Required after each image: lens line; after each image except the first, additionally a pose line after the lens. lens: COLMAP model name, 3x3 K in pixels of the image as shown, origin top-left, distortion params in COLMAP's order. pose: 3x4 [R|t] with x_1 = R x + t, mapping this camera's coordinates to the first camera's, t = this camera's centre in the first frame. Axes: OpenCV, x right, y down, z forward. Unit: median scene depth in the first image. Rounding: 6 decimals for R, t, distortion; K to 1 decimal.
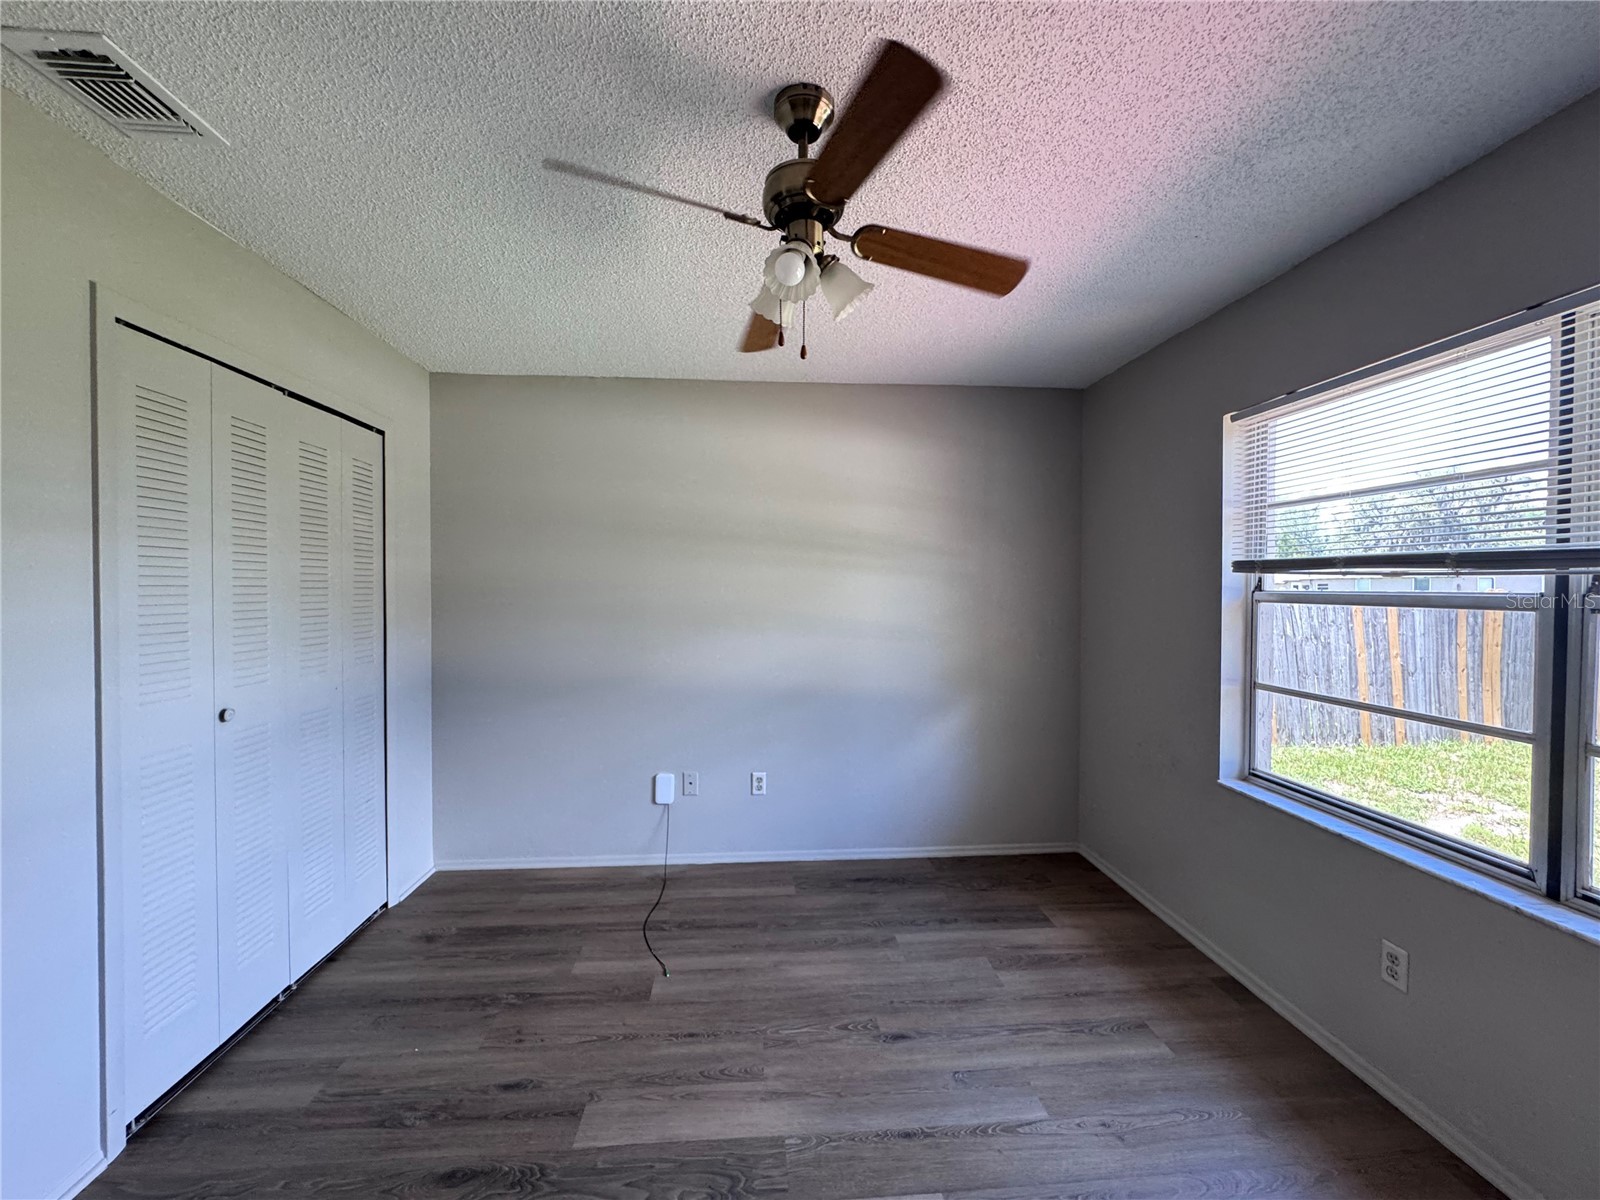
lens RADIAL K [[642.8, 0, 799.2], [0, 642.8, 598.9], [0, 0, 1]] dist [-0.004693, 0.000303]
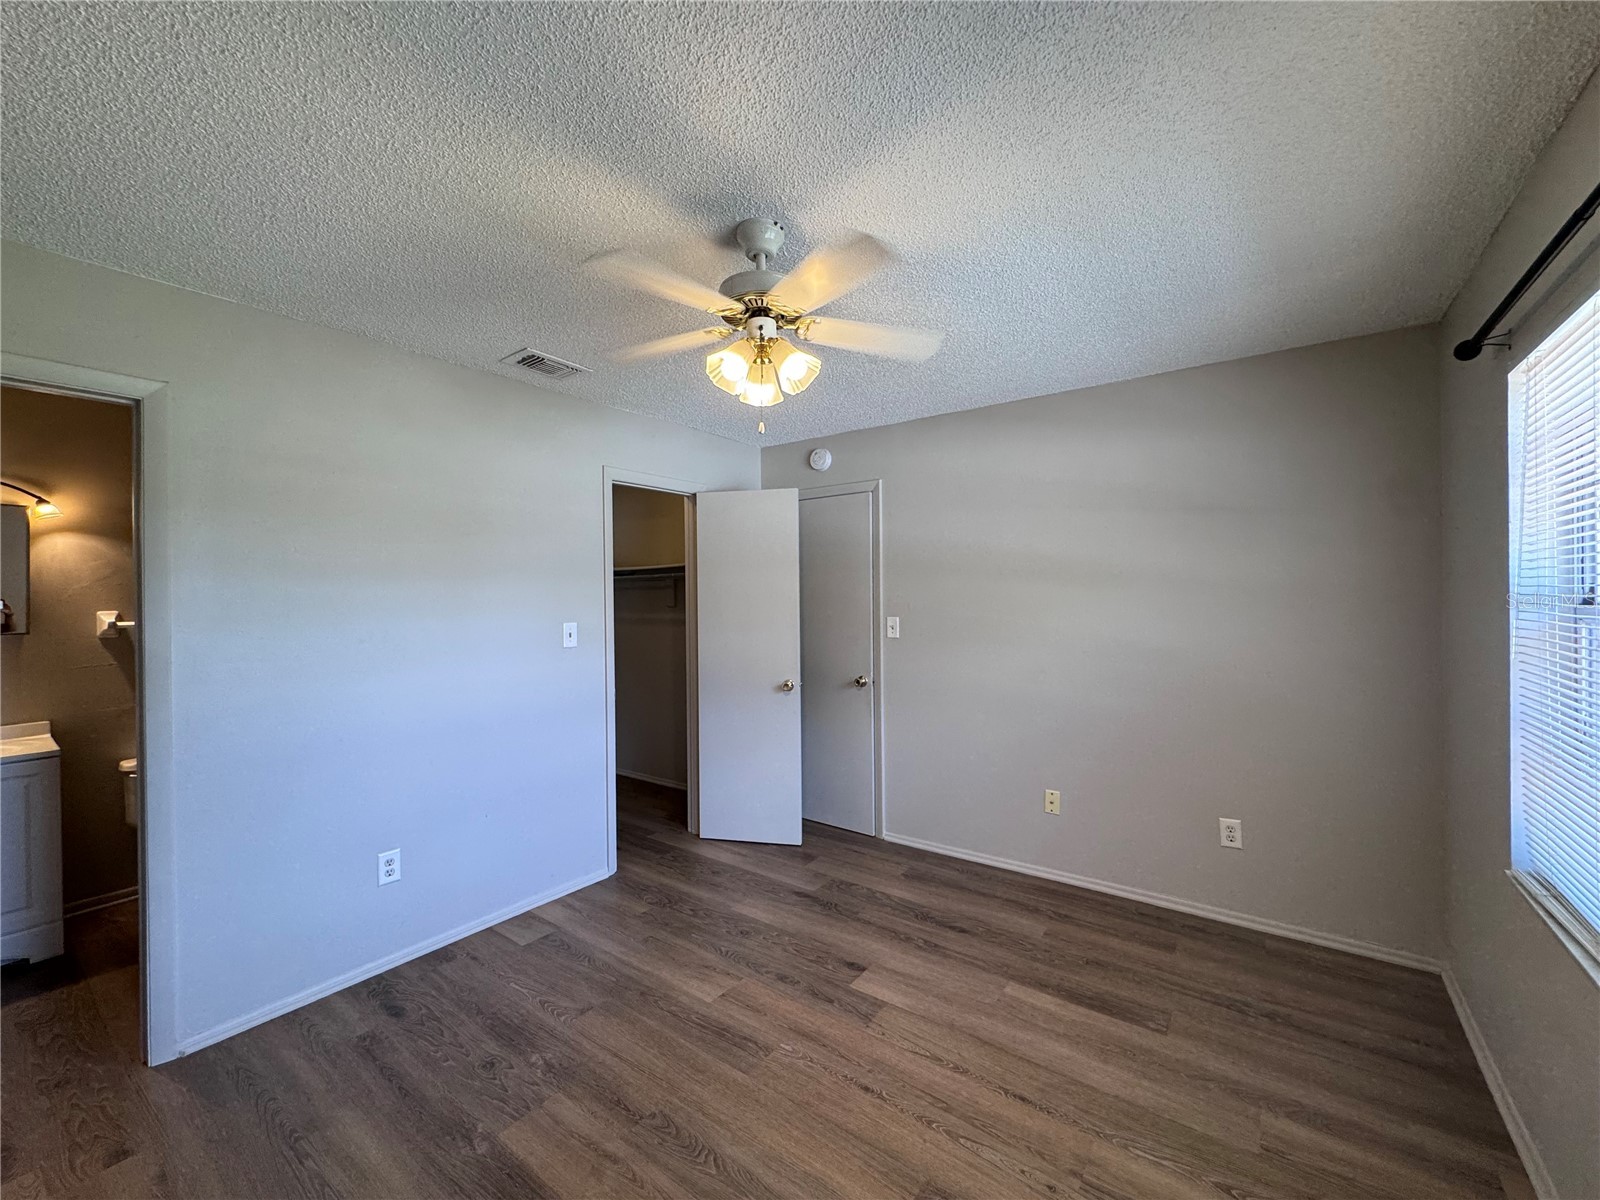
lens RADIAL K [[639.7, 0, 795.1], [0, 639.7, 598.9], [0, 0, 1]] dist [-0.002052, 0.000236]
pose [[0.752846, -0.010172, -0.658118, 0.826044], [-0.000153, 0.999878, -0.015629, -0.039863], [0.658197, 0.011867, 0.752752, 0.023825]]
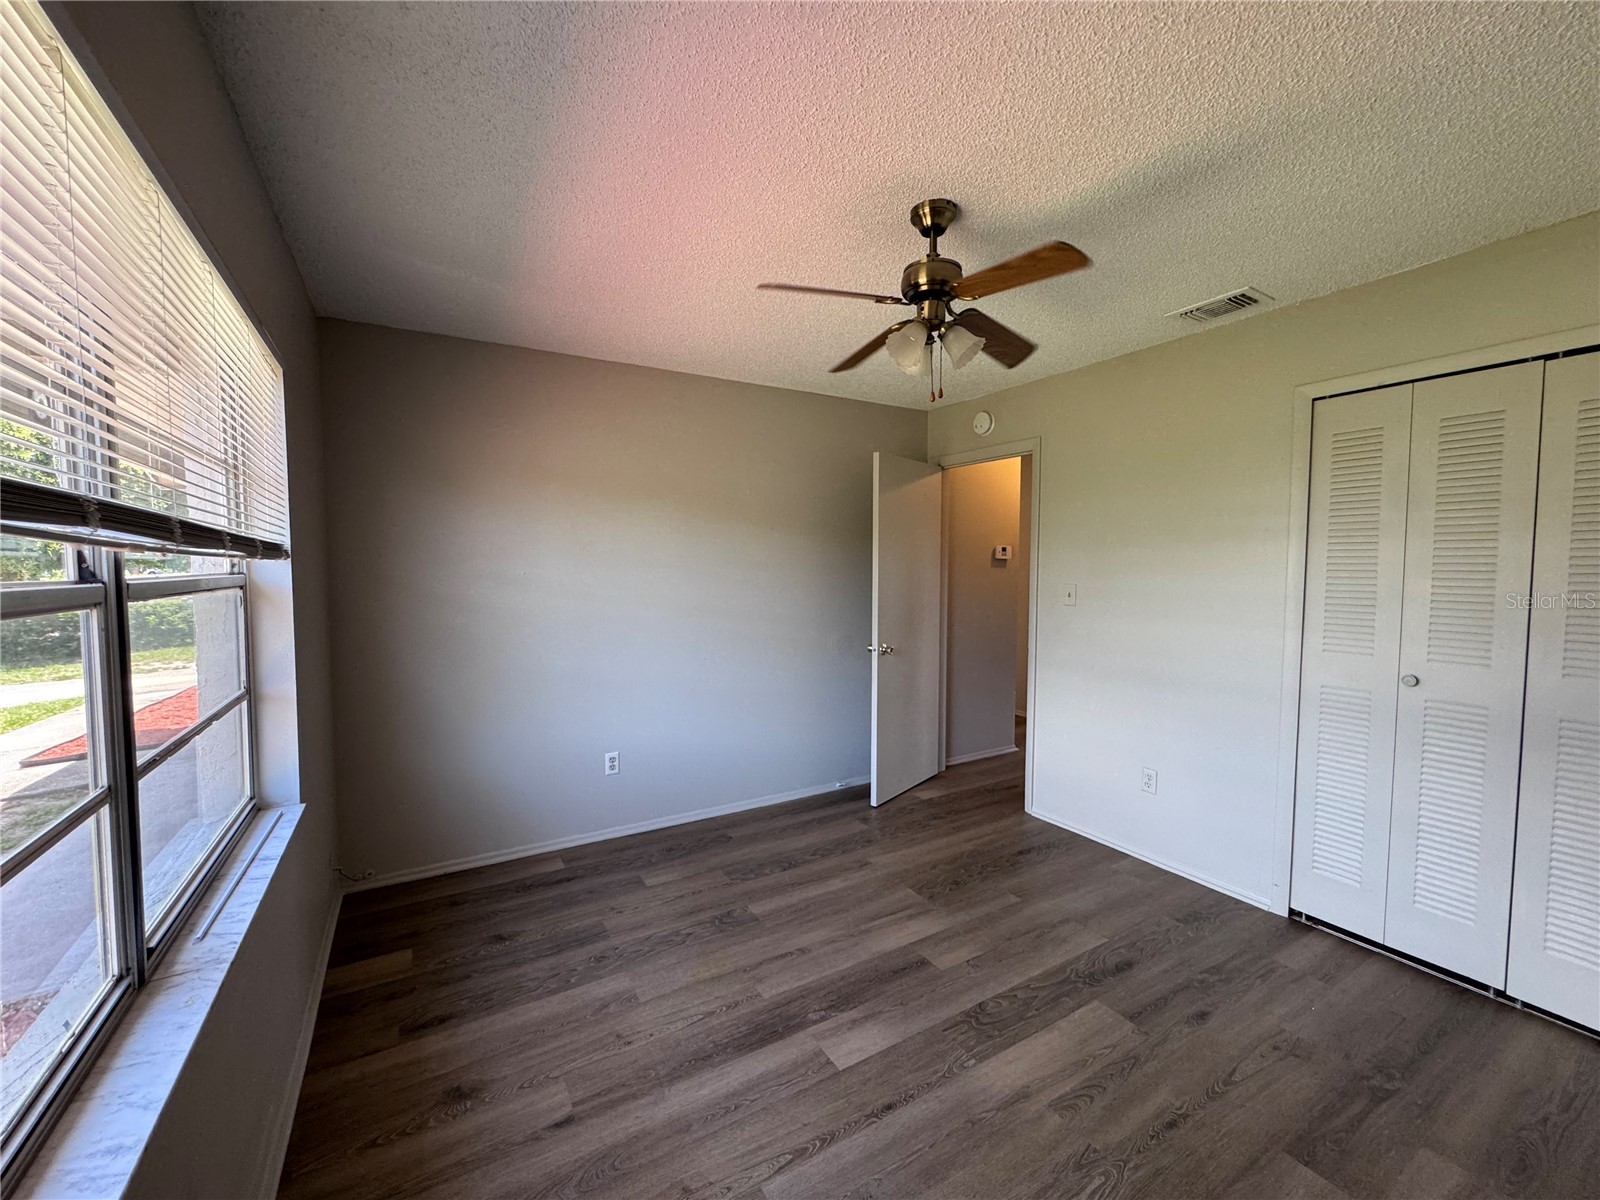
lens RADIAL K [[642.8, 0, 799.2], [0, 642.8, 598.9], [0, 0, 1]] dist [-0.004693, 0.000303]
pose [[-0.896008, 0.017874, -0.443678, 0.717843], [-0.015355, 0.997345, 0.071189, -0.040994], [0.443772, 0.070598, -0.893354, 1.750940]]
